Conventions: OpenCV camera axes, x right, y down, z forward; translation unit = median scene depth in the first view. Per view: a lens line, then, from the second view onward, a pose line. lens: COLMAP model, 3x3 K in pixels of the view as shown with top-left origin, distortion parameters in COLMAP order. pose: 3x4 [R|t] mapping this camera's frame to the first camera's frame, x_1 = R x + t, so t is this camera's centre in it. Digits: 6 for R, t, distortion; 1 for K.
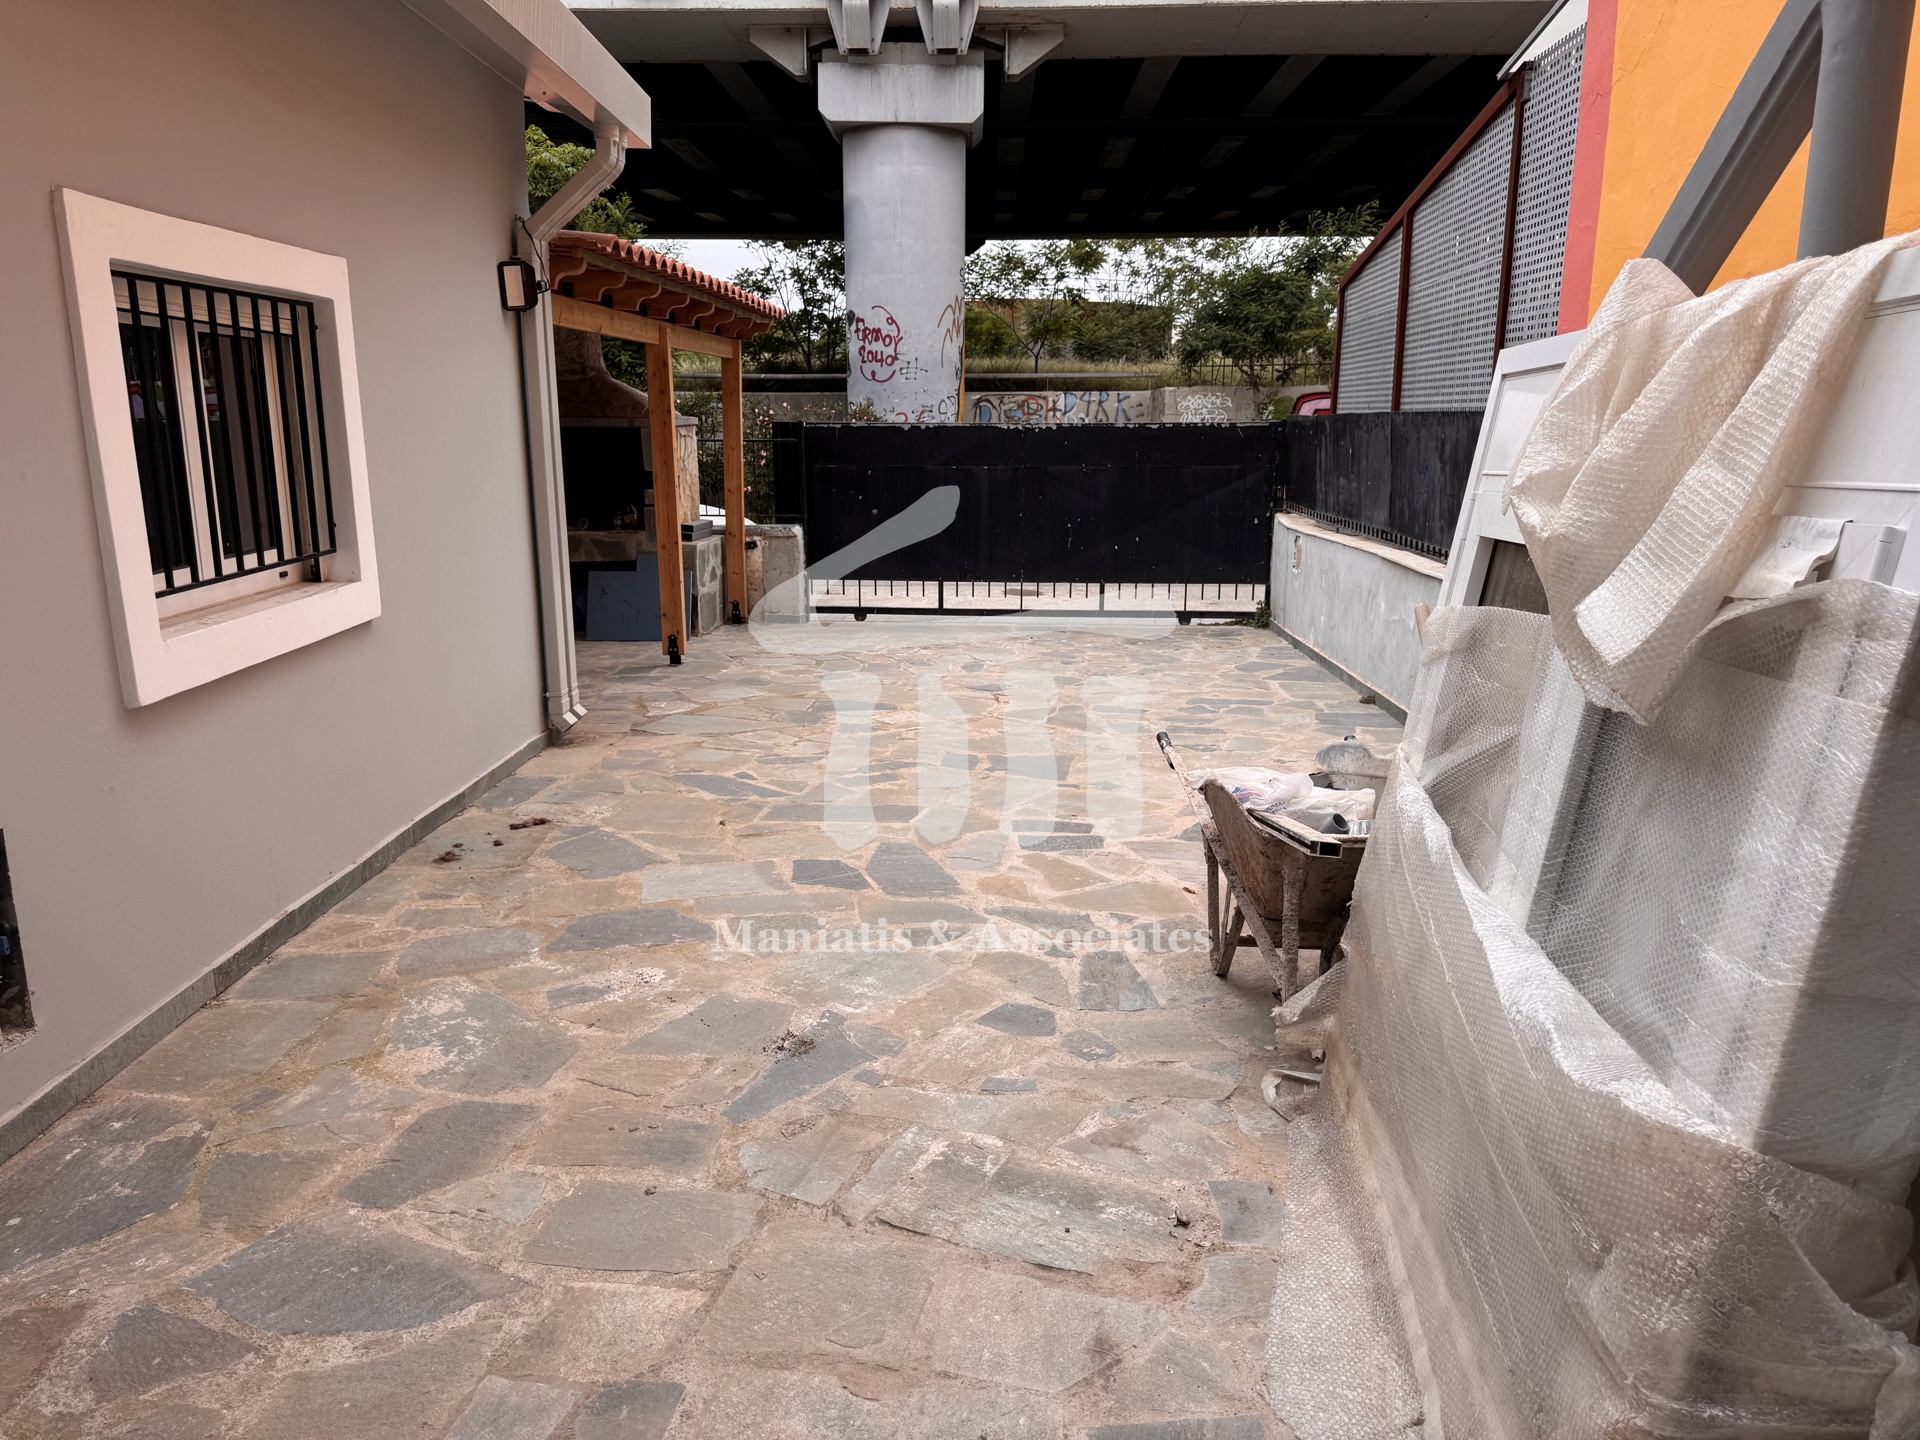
lens RADIAL K [[1367.9, 0, 955.7], [0, 1367.9, 719.6], [0, 0, 1]] dist [0.061355, -0.058095]
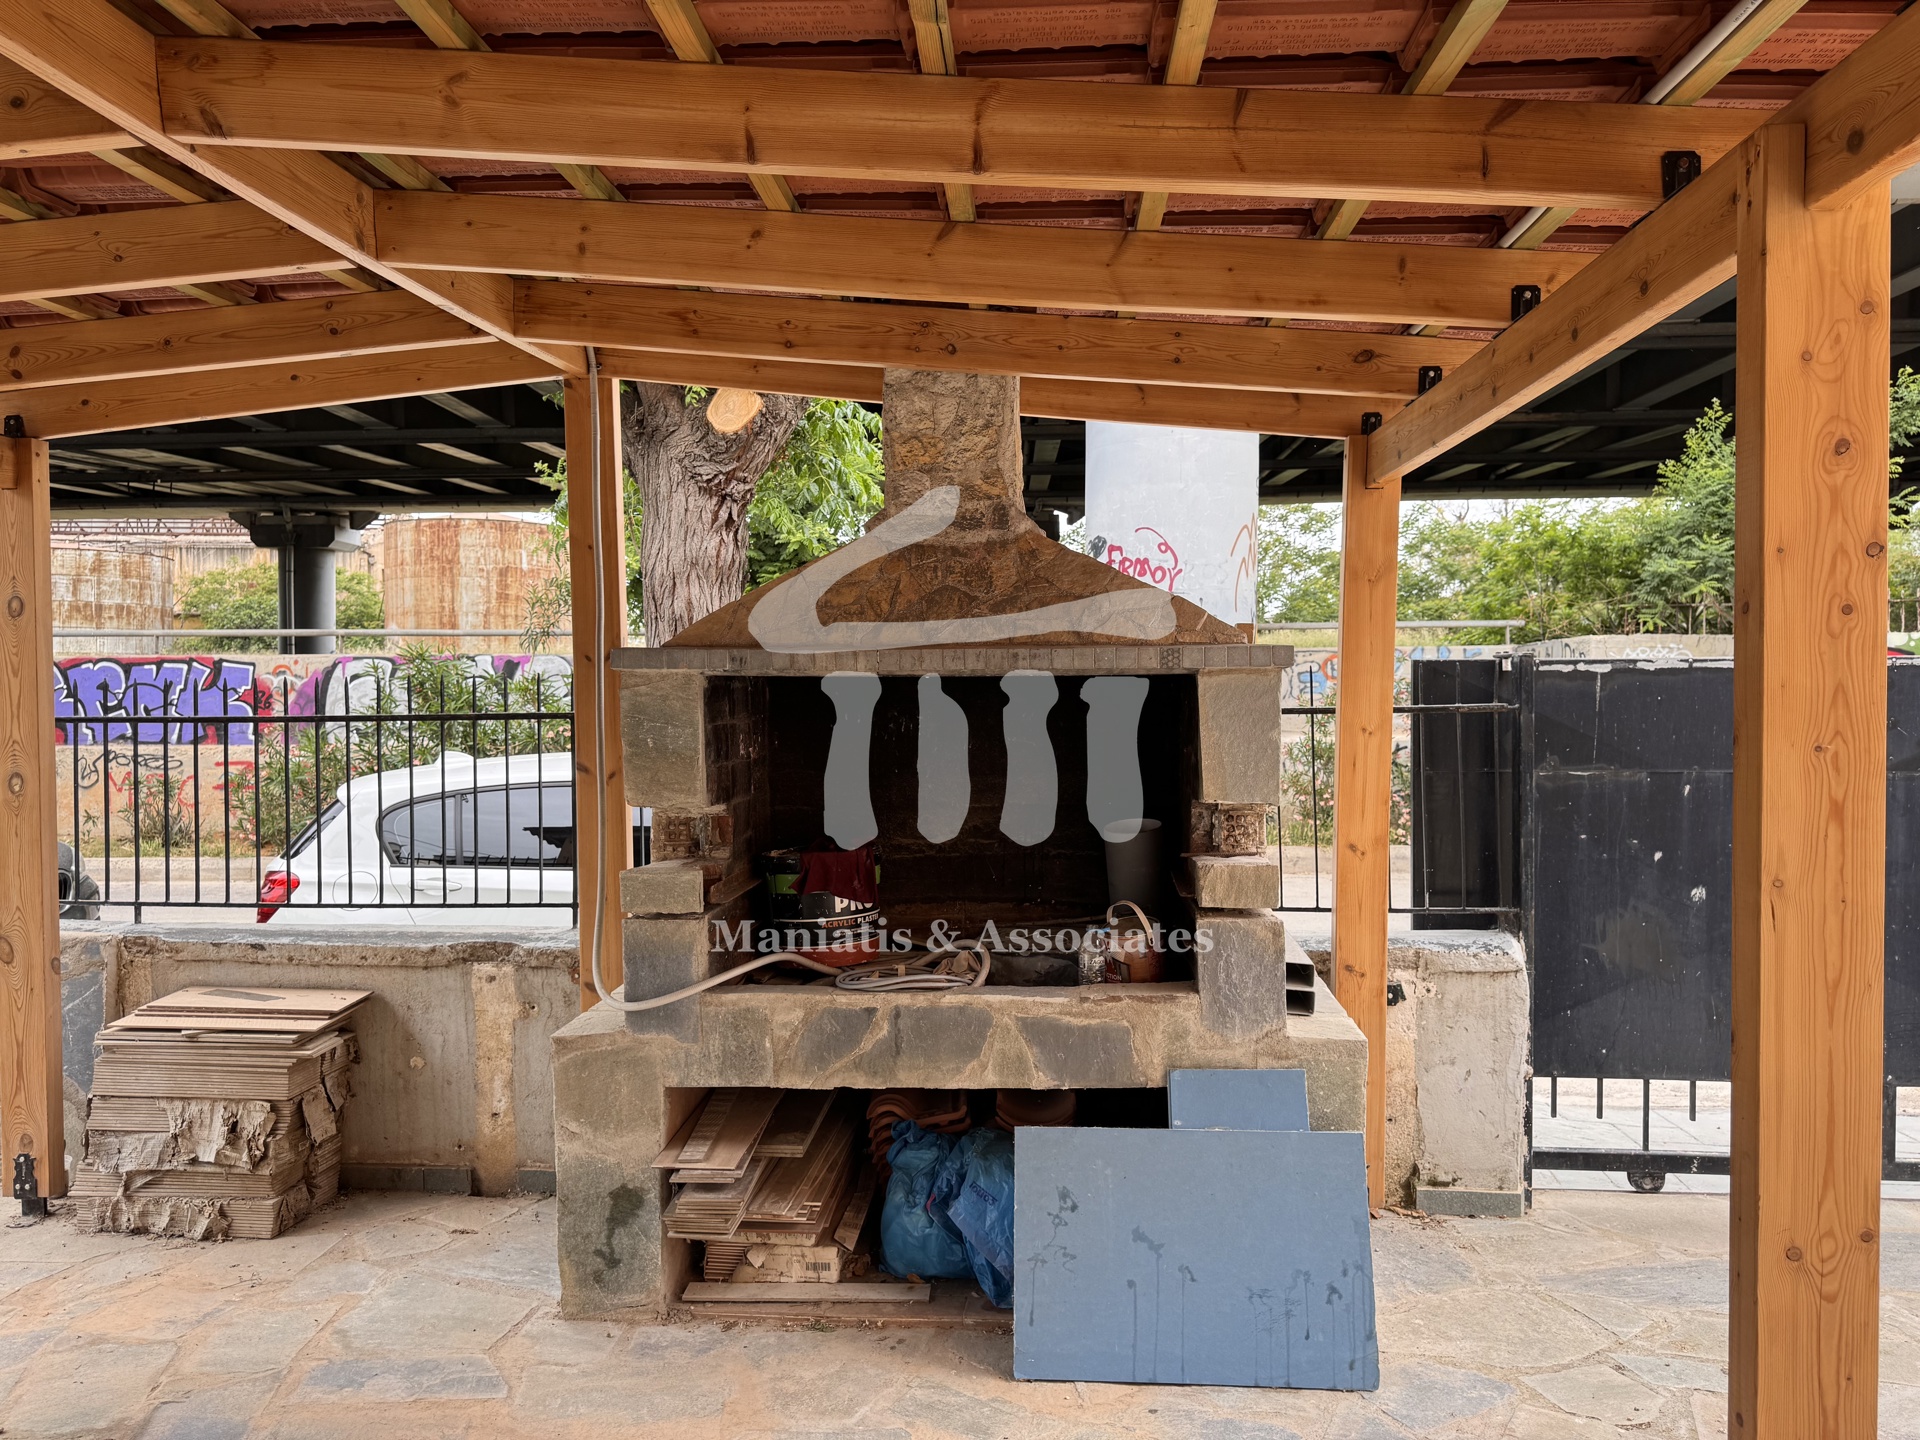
lens RADIAL K [[1367.9, 0, 965.9], [0, 1367.9, 725.4], [0, 0, 1]] dist [0.061355, -0.058095]
pose [[0.999861, -0.006212, -0.015450, -0.250866], [0.003075, 0.980725, -0.195369, -0.125040], [0.016366, 0.195295, 0.980608, 0.623897]]
